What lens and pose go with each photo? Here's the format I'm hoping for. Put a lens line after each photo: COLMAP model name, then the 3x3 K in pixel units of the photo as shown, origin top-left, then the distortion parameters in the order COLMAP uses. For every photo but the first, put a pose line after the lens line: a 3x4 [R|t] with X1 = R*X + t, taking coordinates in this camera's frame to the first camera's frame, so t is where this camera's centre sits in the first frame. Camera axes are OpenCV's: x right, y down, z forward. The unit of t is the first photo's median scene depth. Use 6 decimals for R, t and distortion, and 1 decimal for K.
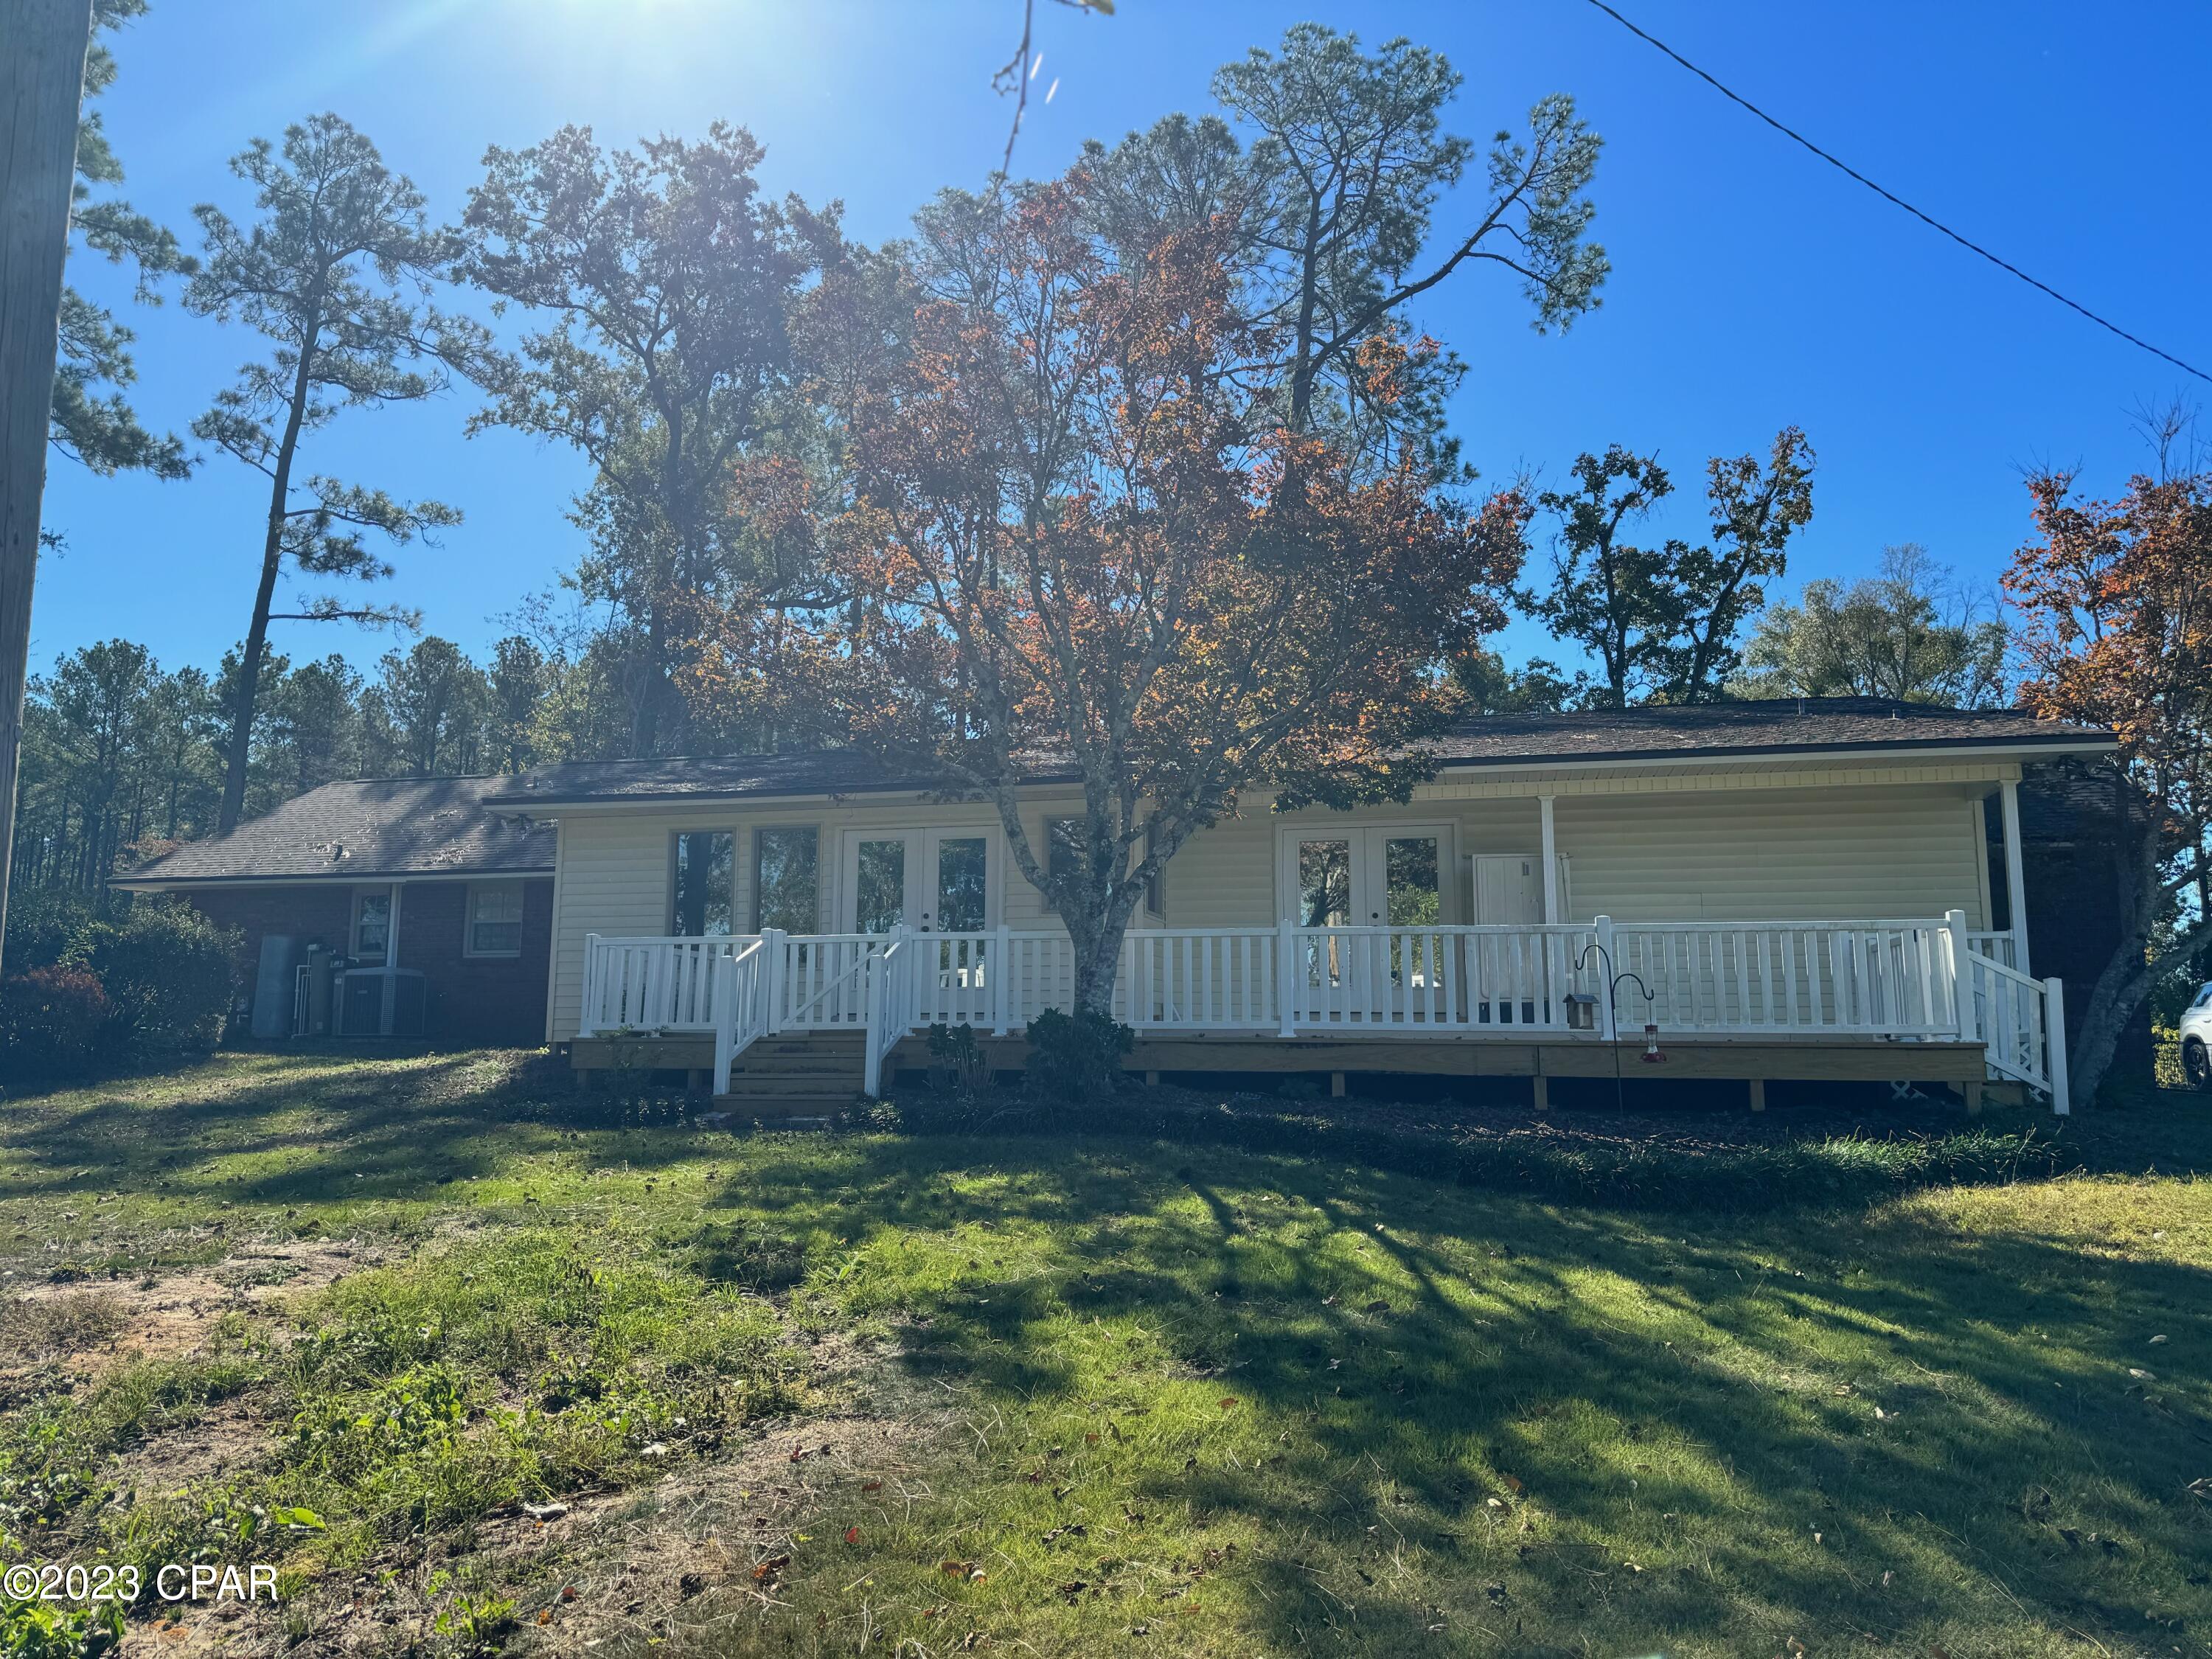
lens RADIAL K [[1554.7, 0, 1106.0], [0, 1554.7, 829.5], [0, 0, 1]] dist [0.005367, -0.009725]
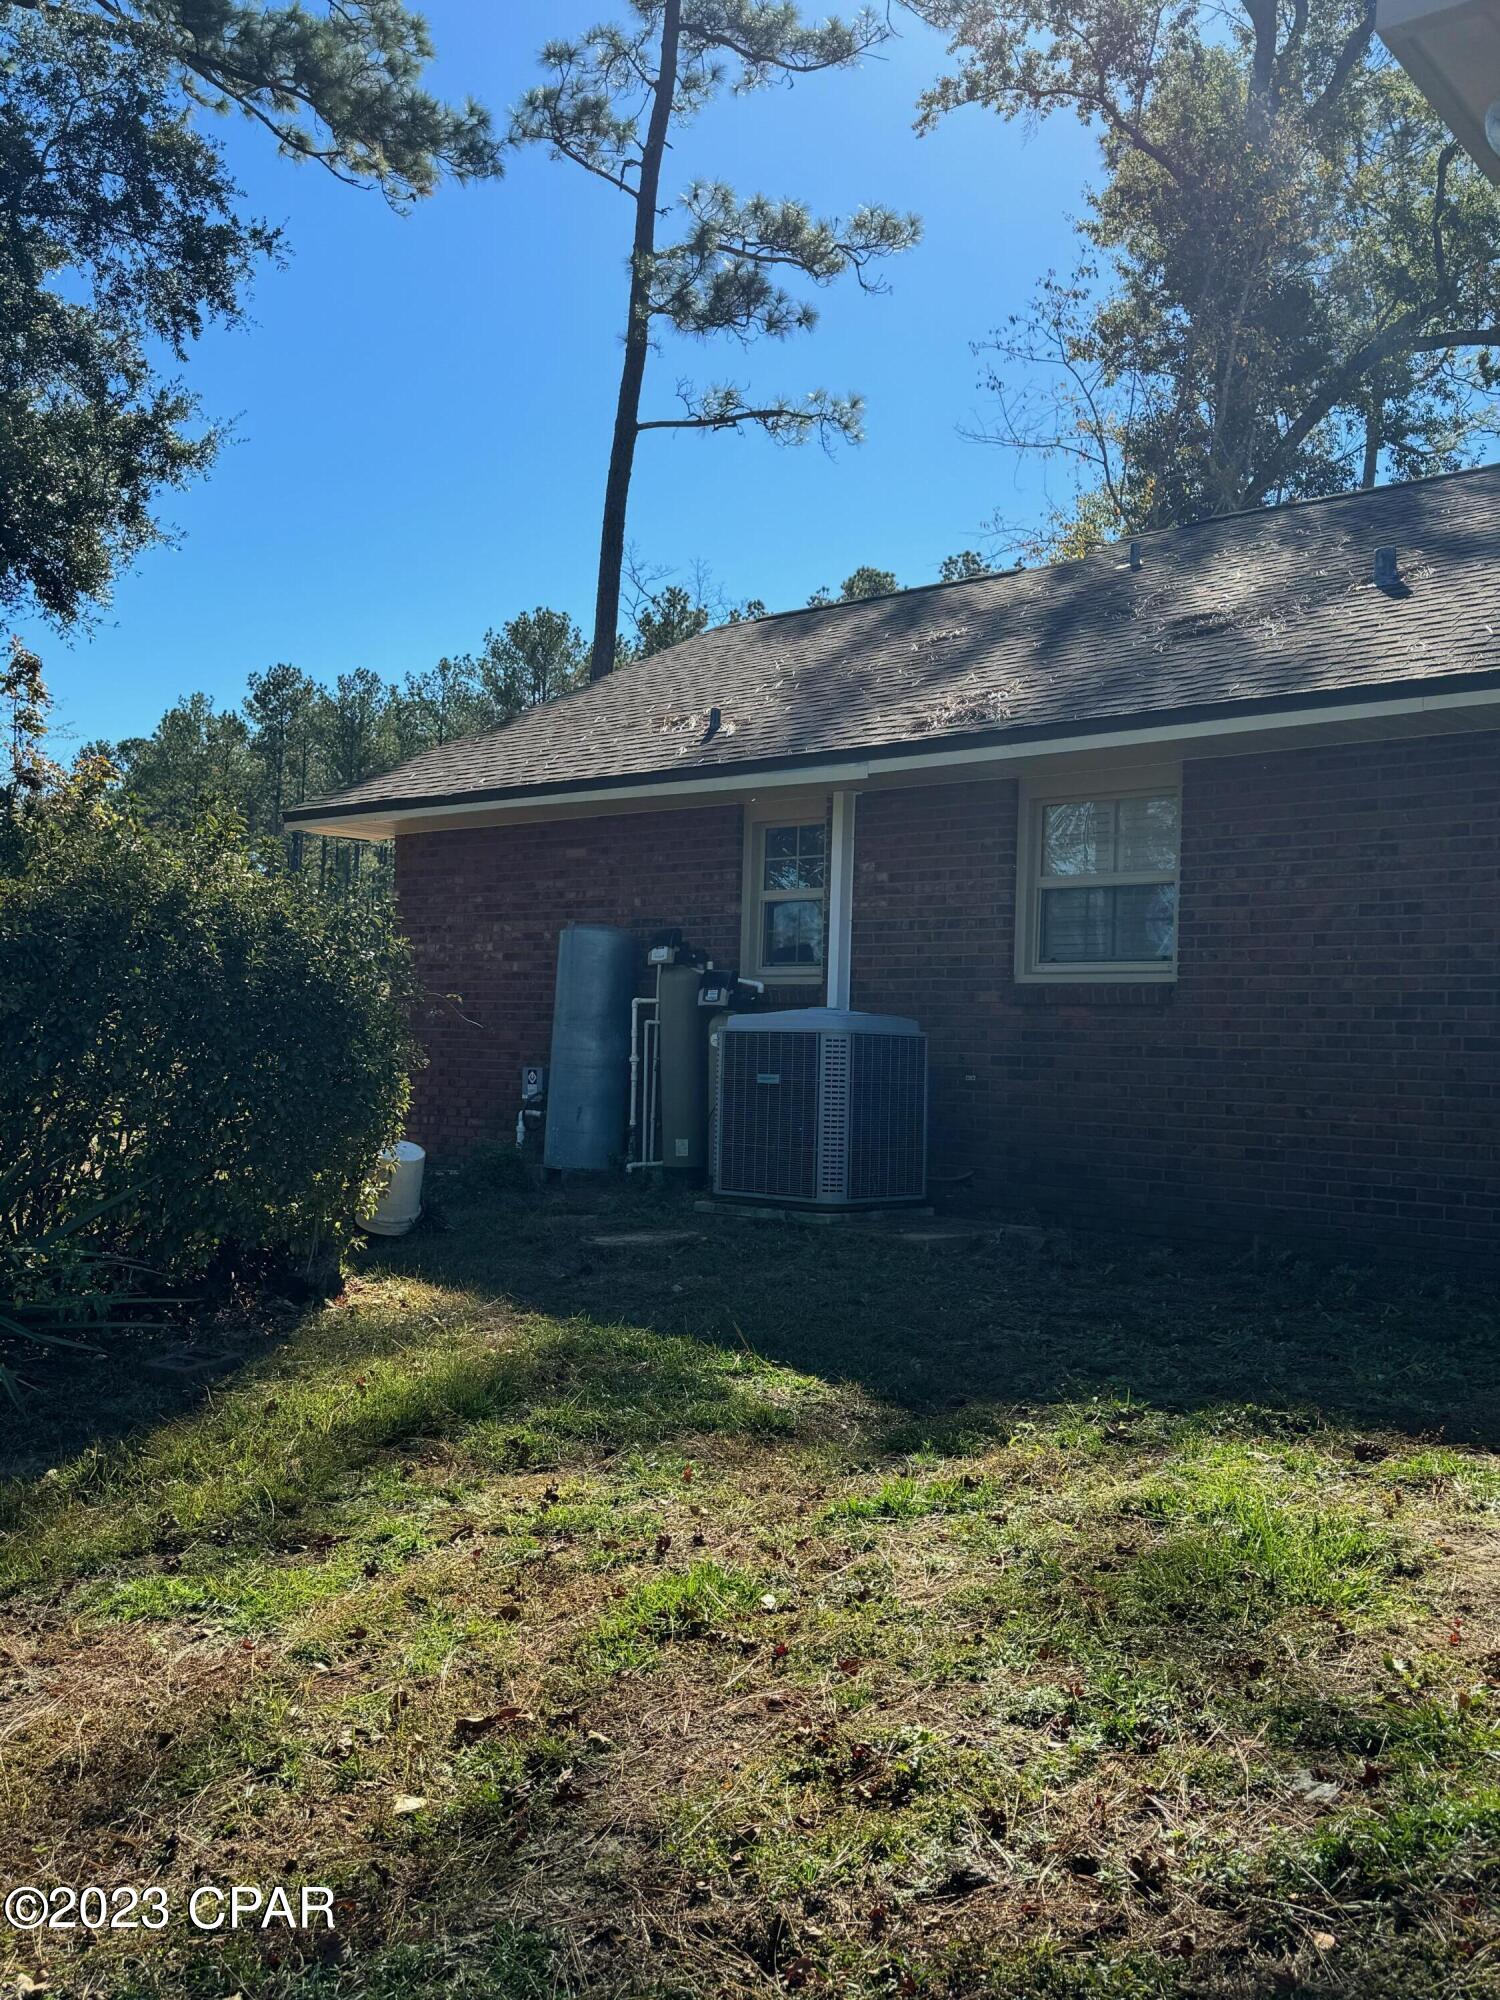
lens RADIAL K [[1803.5, 0, 750.0], [0, 1803.5, 1000.0], [0, 0, 1]] dist [0.002876, -0.000272]
pose [[0.889884, 0.011021, -0.456054, -0.161726], [0.035597, 0.994982, 0.093504, 0.026220], [0.454796, -0.099442, 0.885026, 0.349940]]
